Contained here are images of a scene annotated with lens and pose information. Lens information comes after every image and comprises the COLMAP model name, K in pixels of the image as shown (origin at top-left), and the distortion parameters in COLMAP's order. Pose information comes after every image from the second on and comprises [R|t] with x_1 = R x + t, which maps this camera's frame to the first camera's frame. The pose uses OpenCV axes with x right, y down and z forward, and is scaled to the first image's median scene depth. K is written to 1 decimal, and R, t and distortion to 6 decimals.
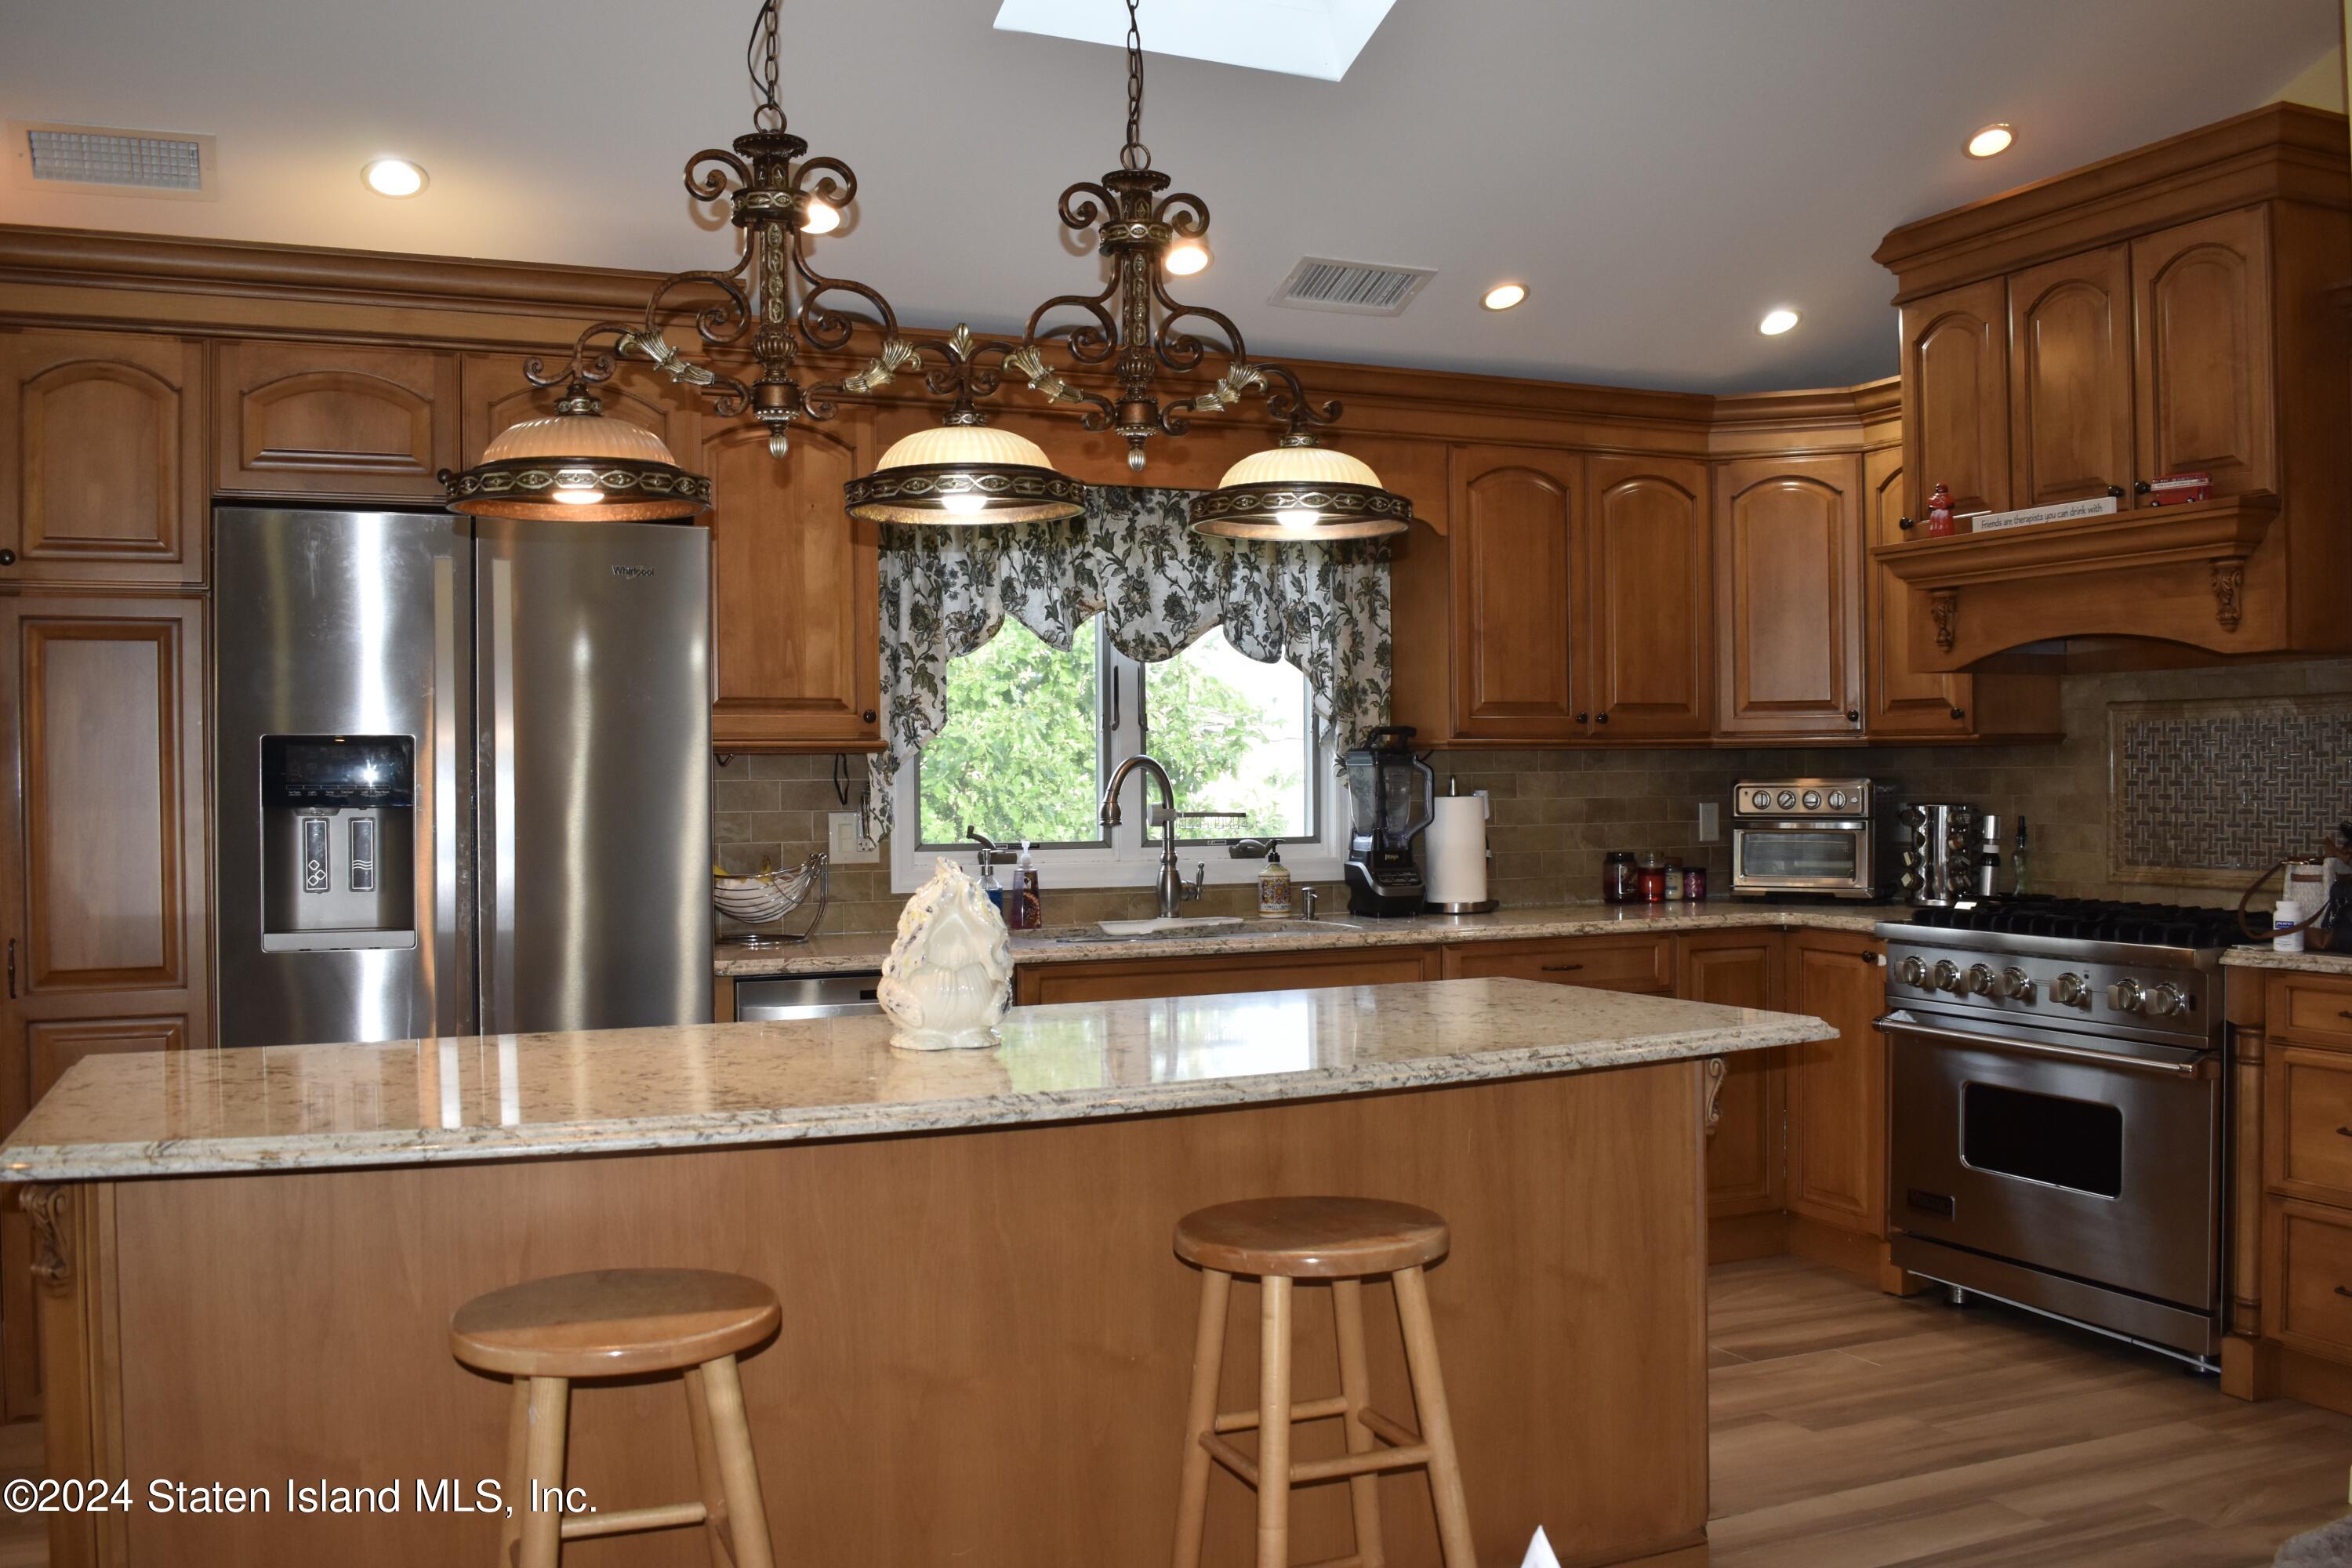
lens RADIAL K [[2024.5, 0, 1176.0], [0, 2024.5, 784.0], [0, 0, 1]] dist [-0.090055, 0.017306]
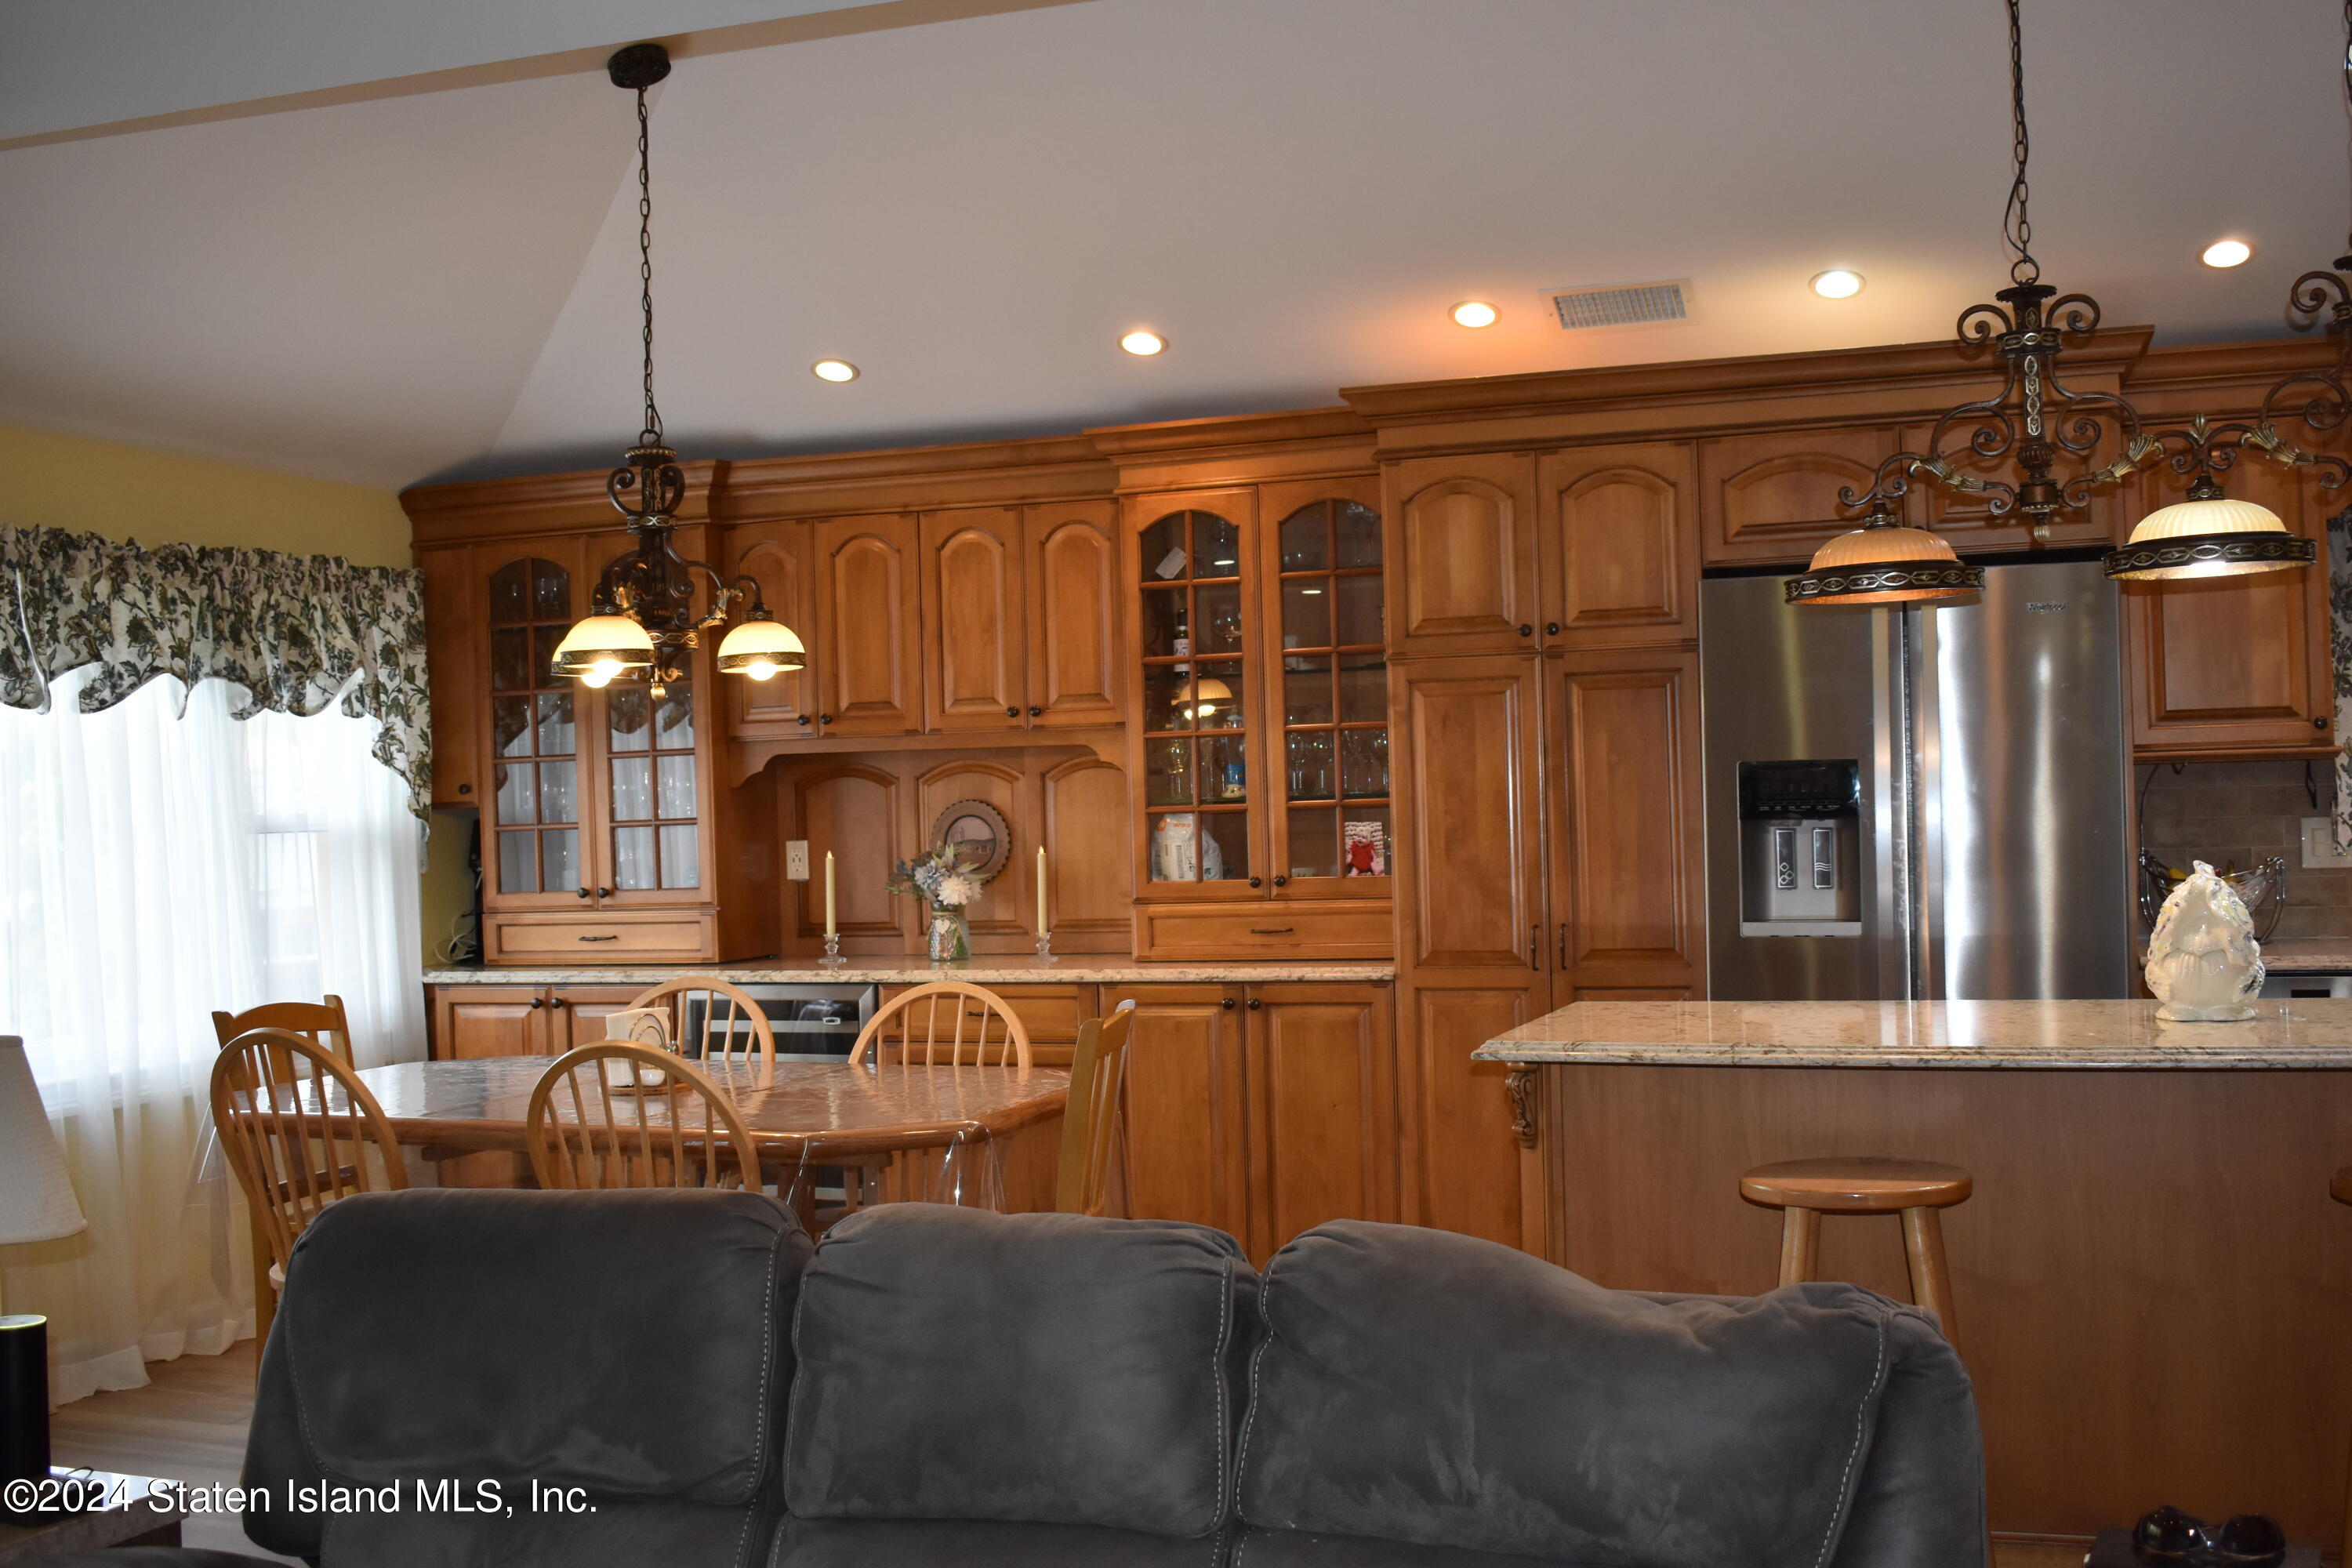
lens RADIAL K [[2448.7, 0, 1176.0], [0, 2448.7, 784.0], [0, 0, 1]] dist [0.000834, 0.000101]
pose [[0.728900, -0.017585, -0.684394, 0.323558], [0.021226, 0.999770, -0.003082, -0.013251], [0.684291, -0.012280, 0.729106, -0.347194]]
